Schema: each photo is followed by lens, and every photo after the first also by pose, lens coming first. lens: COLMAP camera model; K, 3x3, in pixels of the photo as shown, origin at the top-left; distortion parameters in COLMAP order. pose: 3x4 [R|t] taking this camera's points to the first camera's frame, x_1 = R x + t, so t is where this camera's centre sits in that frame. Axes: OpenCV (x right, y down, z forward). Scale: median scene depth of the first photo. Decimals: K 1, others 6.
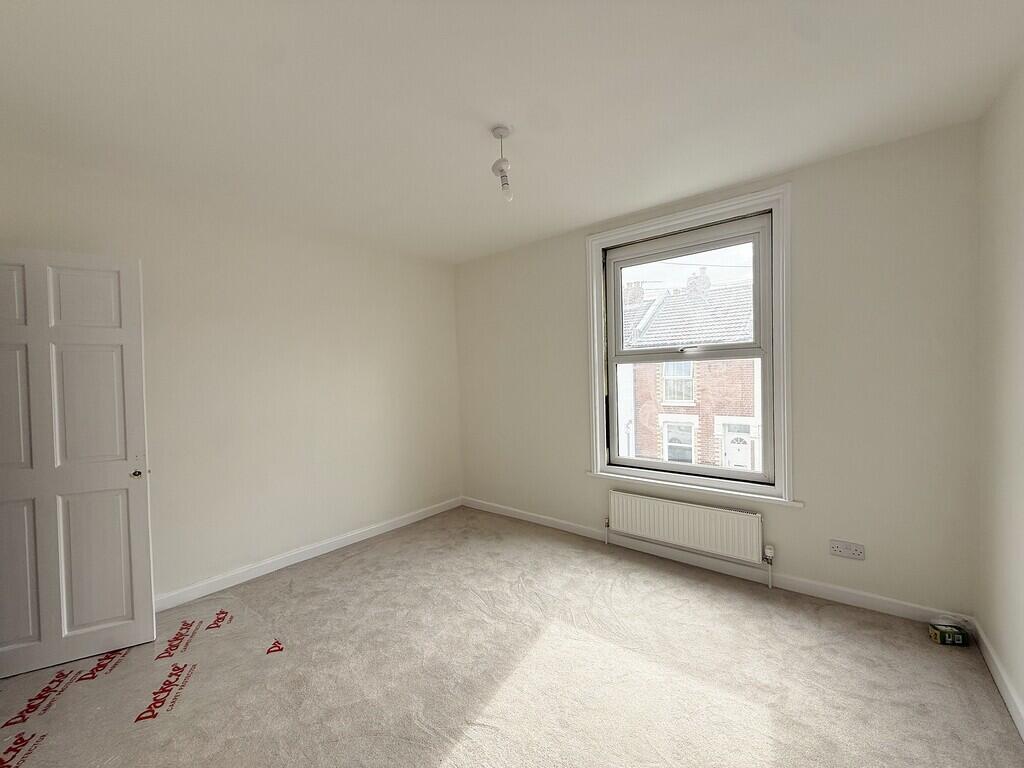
lens RADIAL K [[404.8, 0, 512.0], [0, 404.8, 384.0], [0, 0, 1]] dist [0.000404, 0.000133]
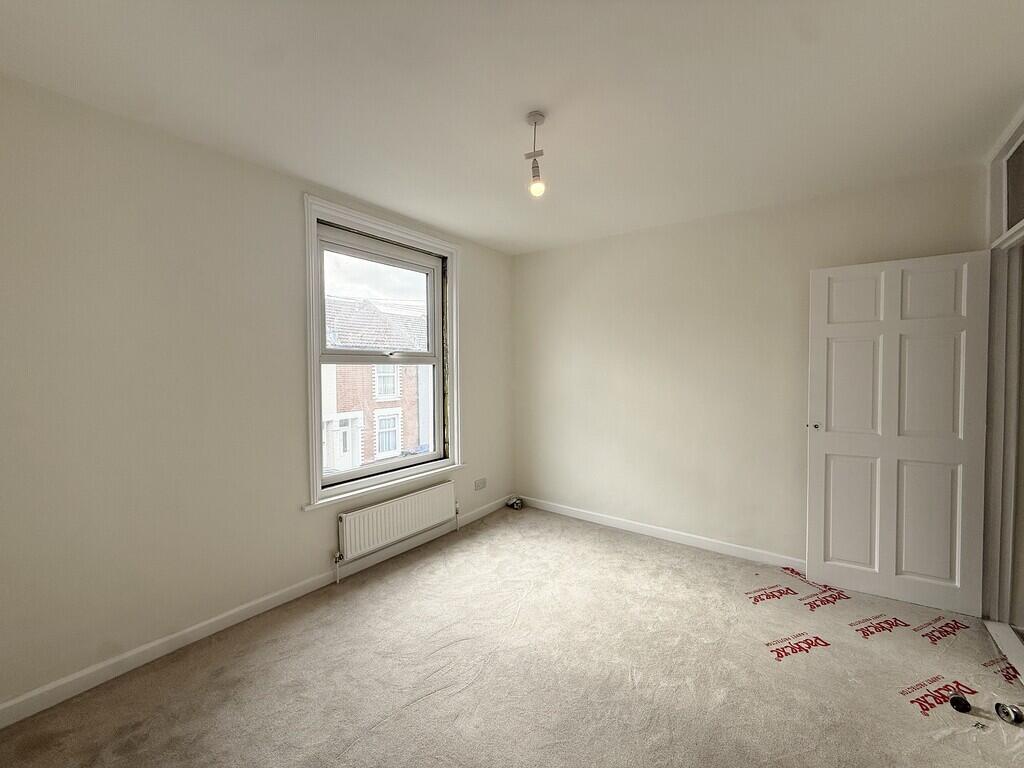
lens RADIAL K [[417.5, 0, 513.9], [0, 417.5, 380.5], [0, 0, 1]] dist [0.023942, 0.000146]
pose [[-0.036303, -0.006480, 0.999320, -0.700578], [0.021857, 0.999735, 0.007277, -0.015782], [-0.999102, 0.022106, -0.036152, 0.737837]]
